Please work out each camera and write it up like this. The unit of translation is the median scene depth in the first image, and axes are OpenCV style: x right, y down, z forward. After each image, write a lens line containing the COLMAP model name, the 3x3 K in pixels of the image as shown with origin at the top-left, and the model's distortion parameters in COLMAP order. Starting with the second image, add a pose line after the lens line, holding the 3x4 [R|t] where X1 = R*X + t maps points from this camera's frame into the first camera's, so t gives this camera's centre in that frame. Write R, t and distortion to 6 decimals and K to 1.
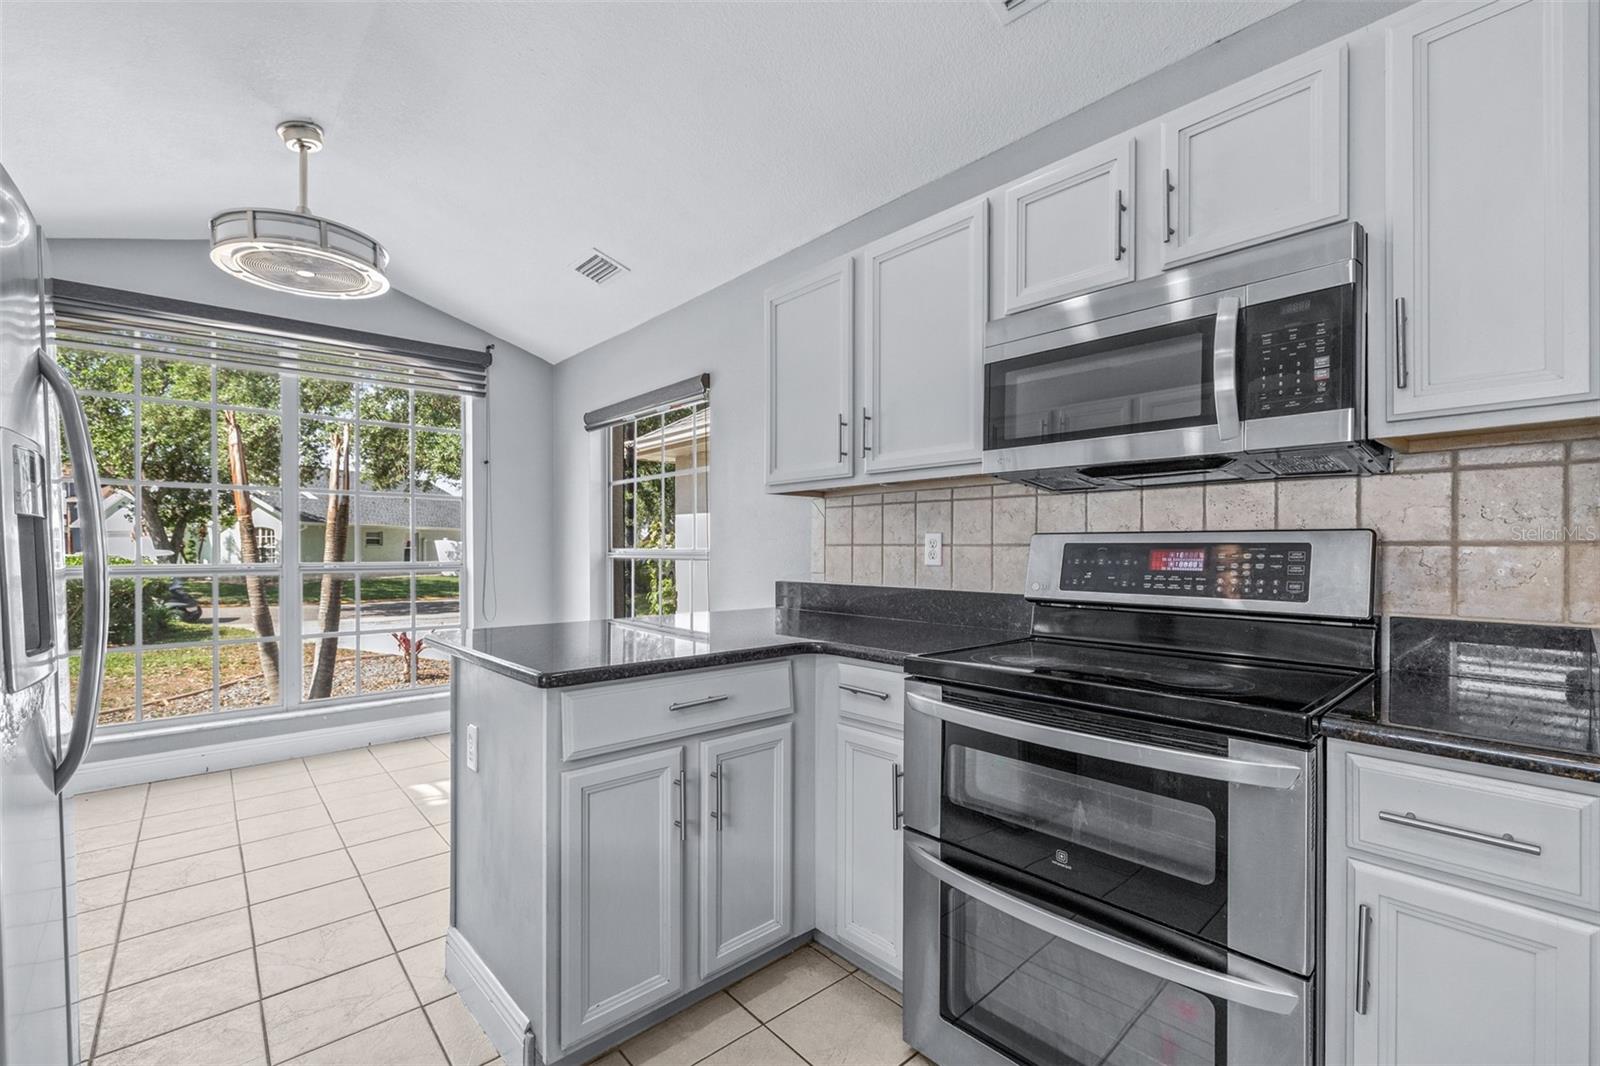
lens RADIAL K [[687.5, 0, 804.4], [0, 687.5, 550.3], [0, 0, 1]] dist [-0.001850, -0.000120]
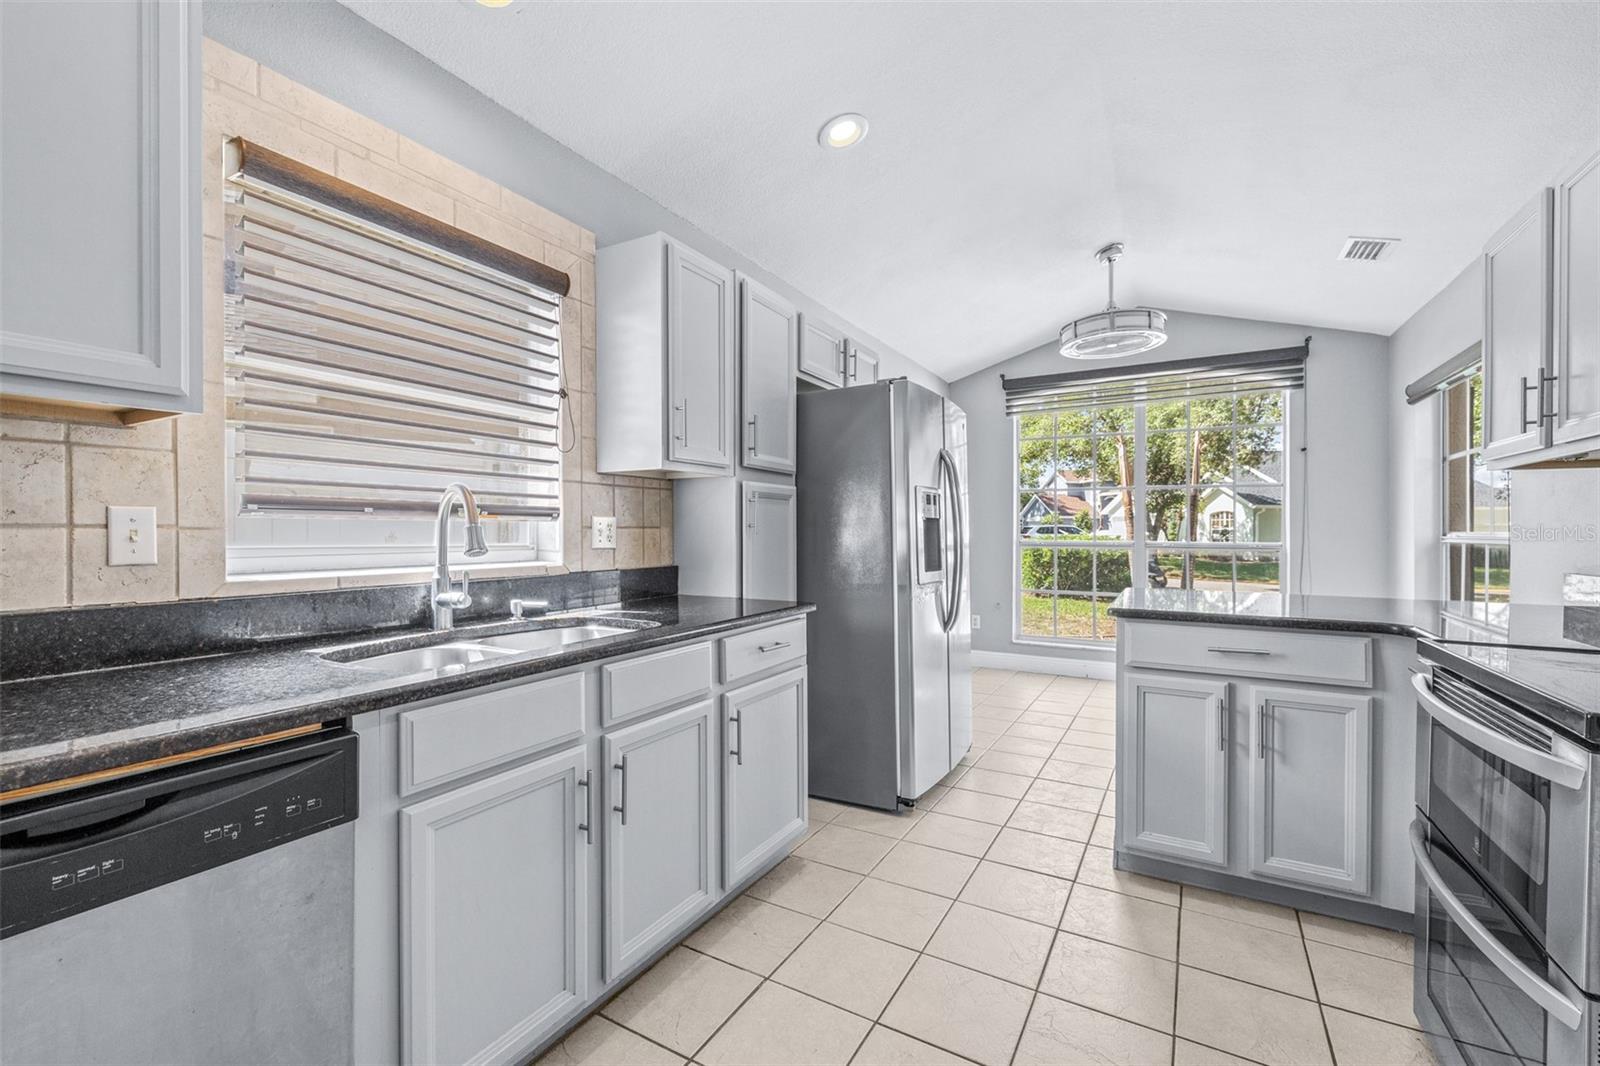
lens RADIAL K [[687.5, 0, 797.9], [0, 687.5, 533.0], [0, 0, 1]] dist [-0.001850, -0.000120]
pose [[0.316776, 0.007481, -0.948471, 0.485790], [-0.006547, 0.999962, 0.005700, -0.001056], [0.948478, 0.004404, 0.316813, -0.118576]]
